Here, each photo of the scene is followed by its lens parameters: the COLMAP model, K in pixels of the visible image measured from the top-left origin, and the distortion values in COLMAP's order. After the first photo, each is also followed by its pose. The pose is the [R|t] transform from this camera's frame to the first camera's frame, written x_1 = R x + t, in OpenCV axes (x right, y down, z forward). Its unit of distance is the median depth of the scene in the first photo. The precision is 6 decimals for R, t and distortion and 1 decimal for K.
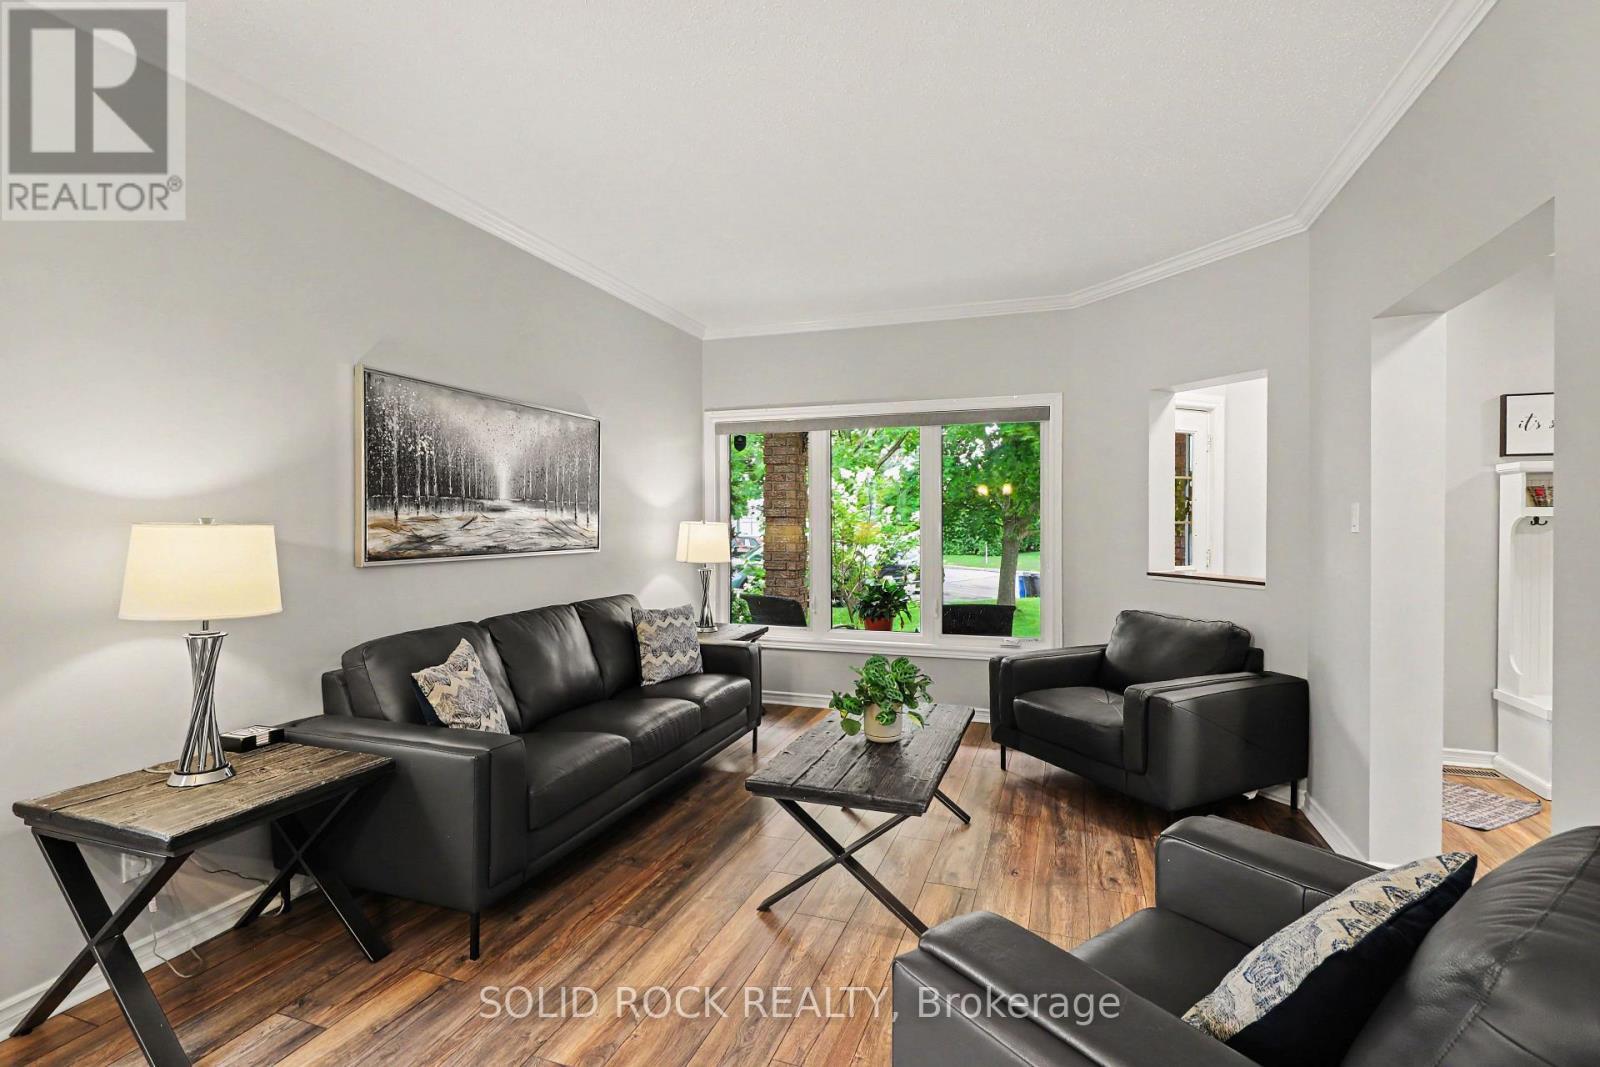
lens RADIAL K [[740.4, 0, 816.8], [0, 740.4, 528.1], [0, 0, 1]] dist [-0.000727, -0.000135]
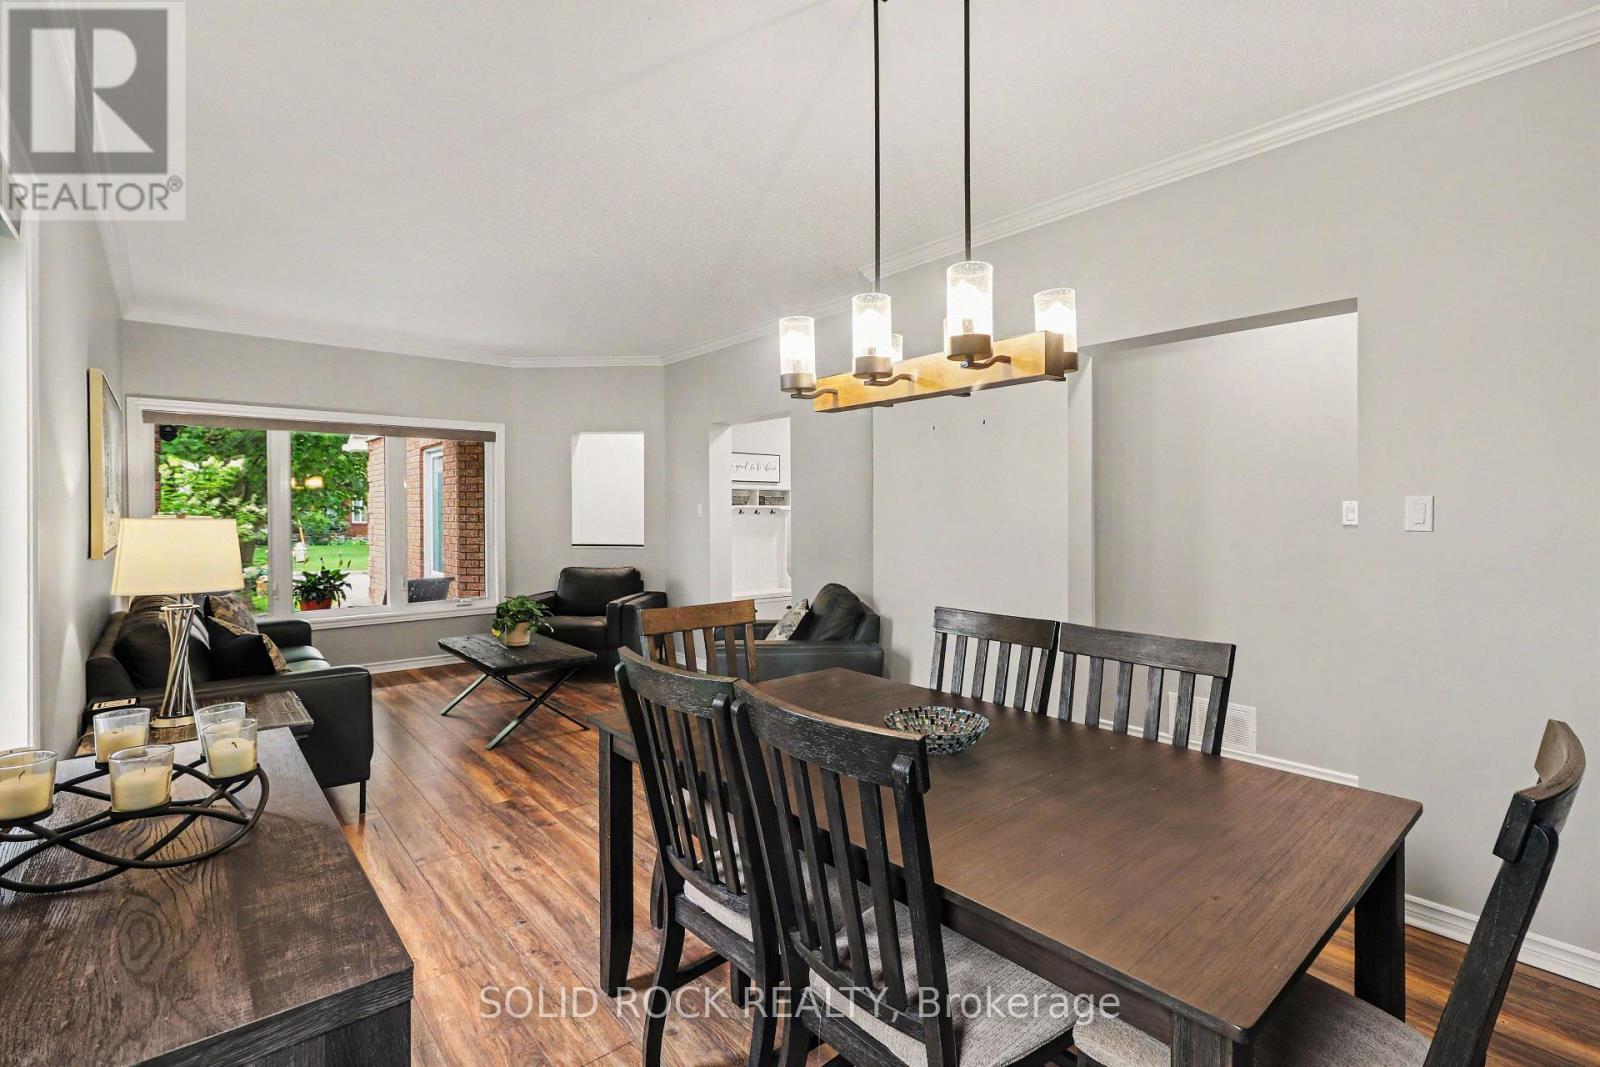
lens RADIAL K [[738.4, 0, 817.1], [0, 738.4, 509.8], [0, 0, 1]] dist [0.002553, 0.000447]
pose [[0.501903, -0.000473, 0.864924, -0.709835], [0.010799, 0.999925, -0.005720, -0.000642], [-0.864856, 0.012212, 0.501871, -0.289956]]
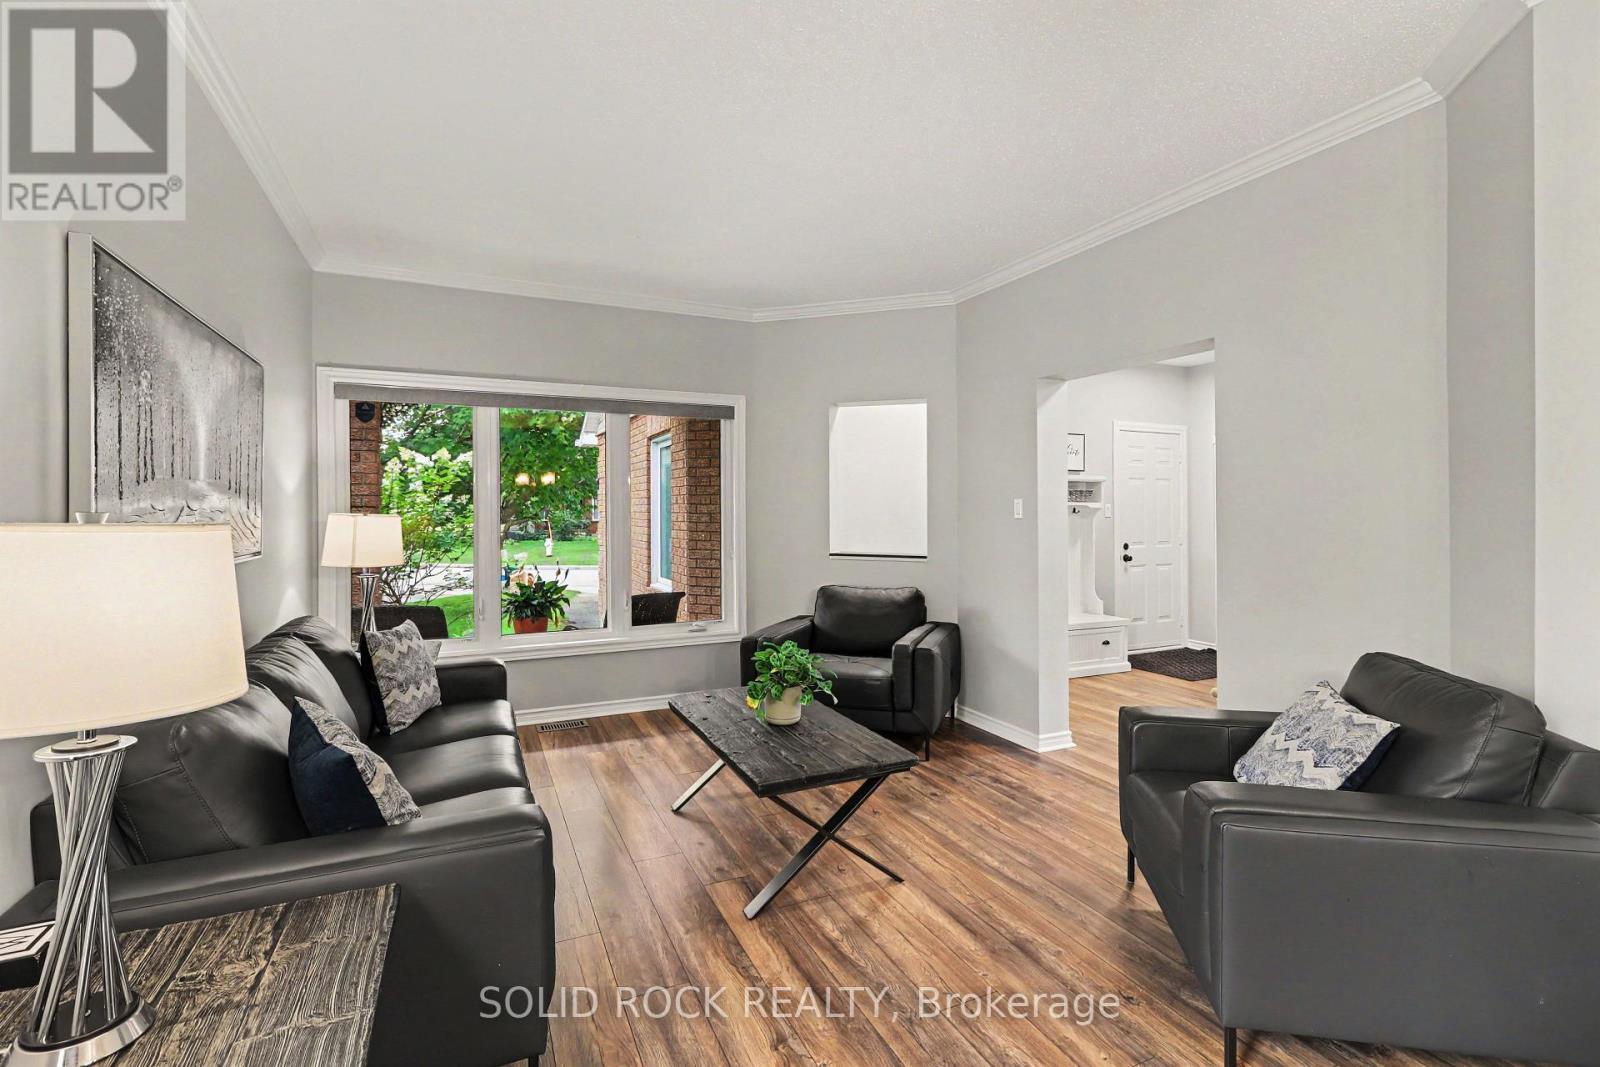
lens RADIAL K [[738.4, 0, 817.1], [0, 738.4, 509.8], [0, 0, 1]] dist [0.002553, 0.000447]
pose [[0.714032, -0.000728, 0.700113, -0.428219], [0.007699, 0.999947, -0.006812, -0.004094], [-0.700071, 0.010255, 0.713999, 0.156689]]
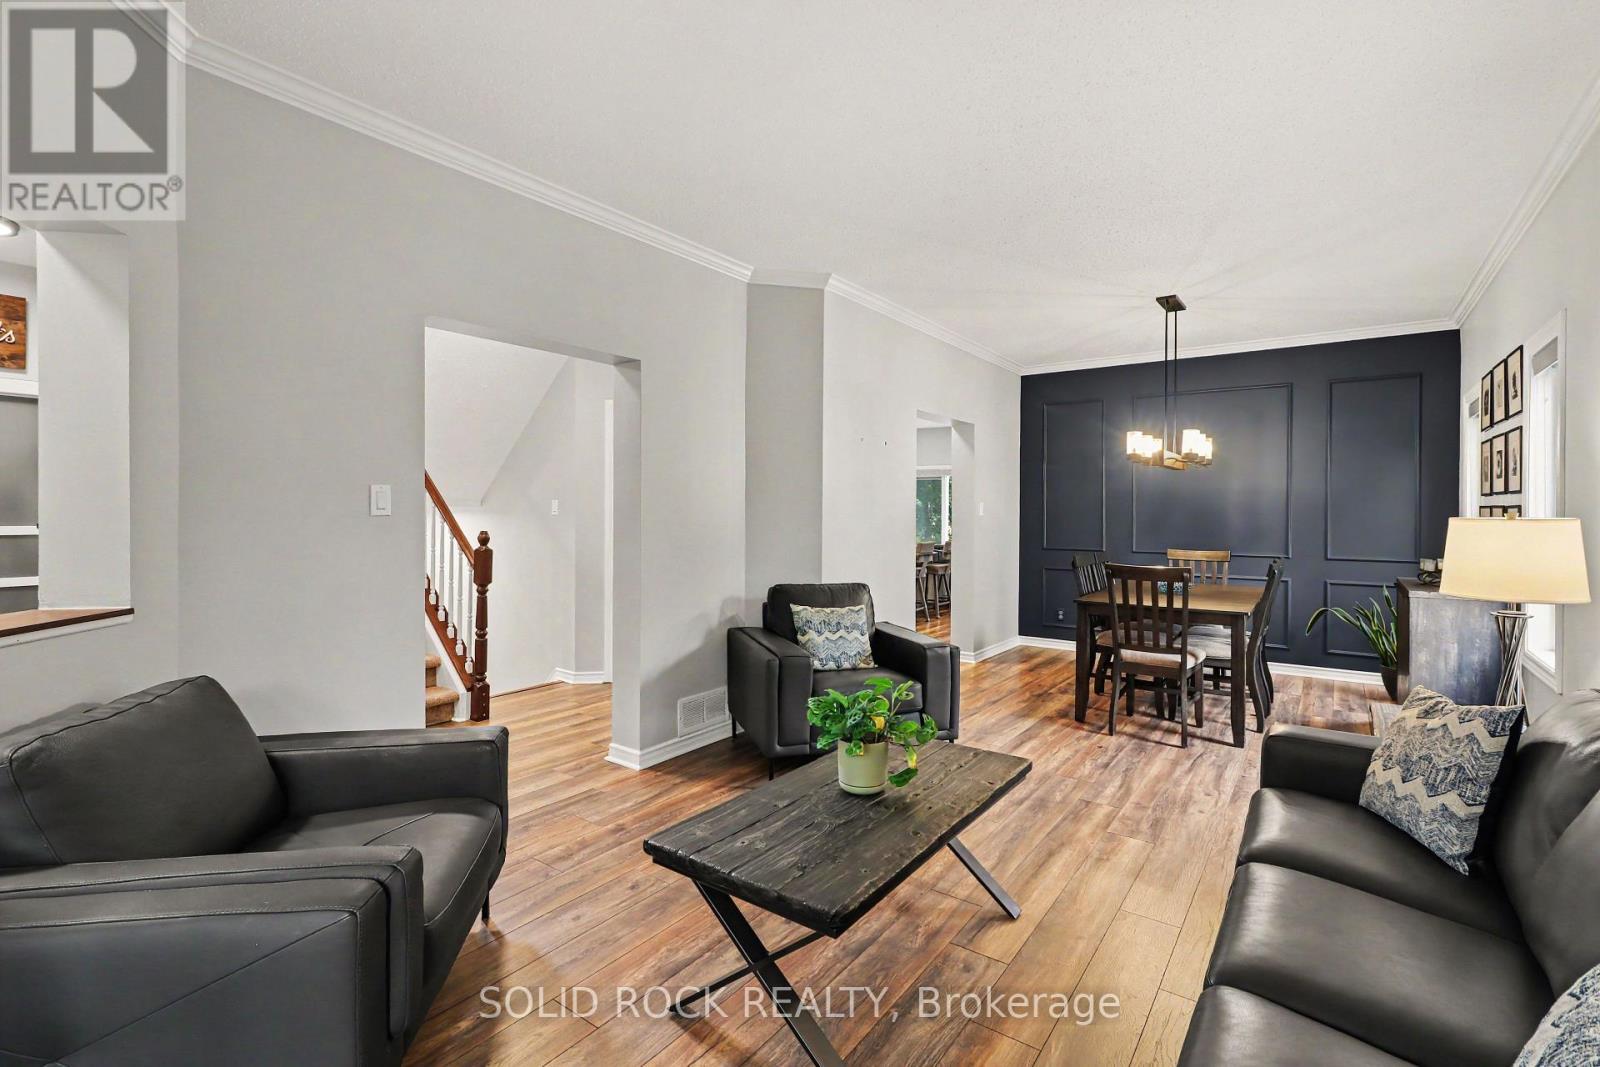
lens RADIAL K [[721.4, 0, 821.6], [0, 721.4, 528.1], [0, 0, 1]] dist [0.000239, 0.000081]
pose [[-0.959675, -0.012854, 0.280819, -0.055126], [-0.004681, 0.999546, 0.029758, -0.006687], [-0.281074, 0.027243, -0.959299, 1.224512]]
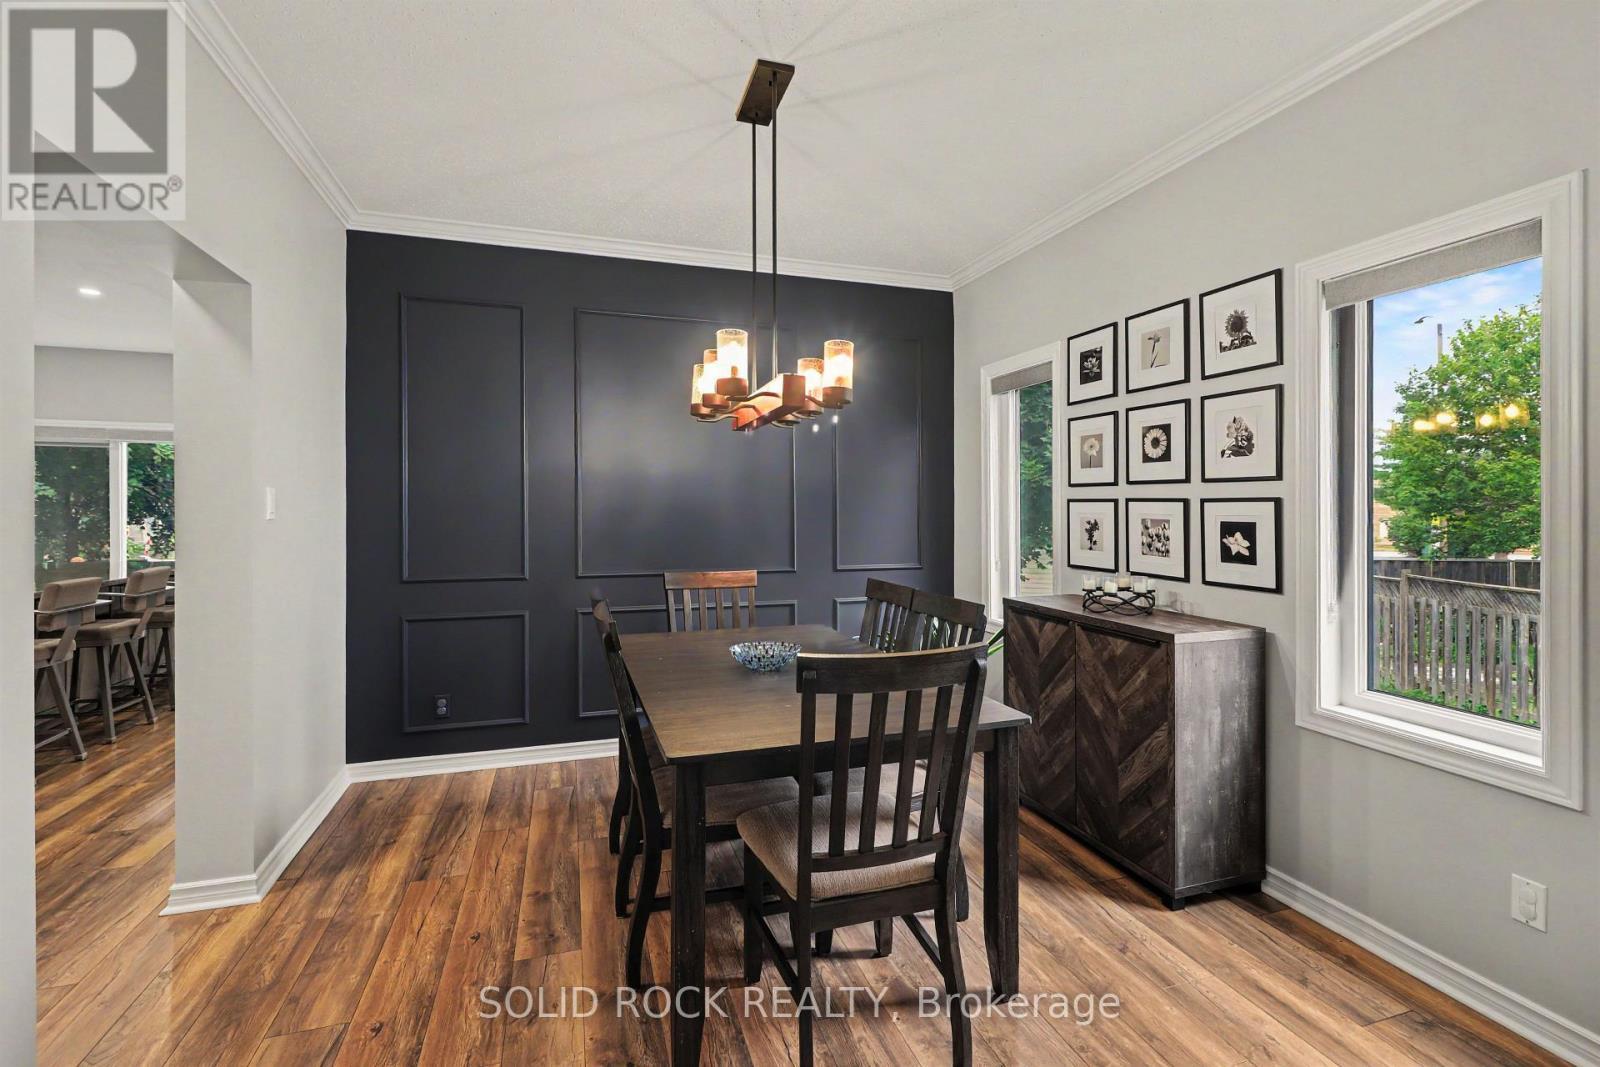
lens RADIAL K [[738.4, 0, 817.1], [0, 738.4, 509.8], [0, 0, 1]] dist [0.002553, 0.000447]
pose [[-0.792145, 0.000908, -0.610332, 0.070856], [-0.008092, 0.999895, 0.011990, -0.007616], [0.610279, 0.014437, -0.792055, 0.418459]]
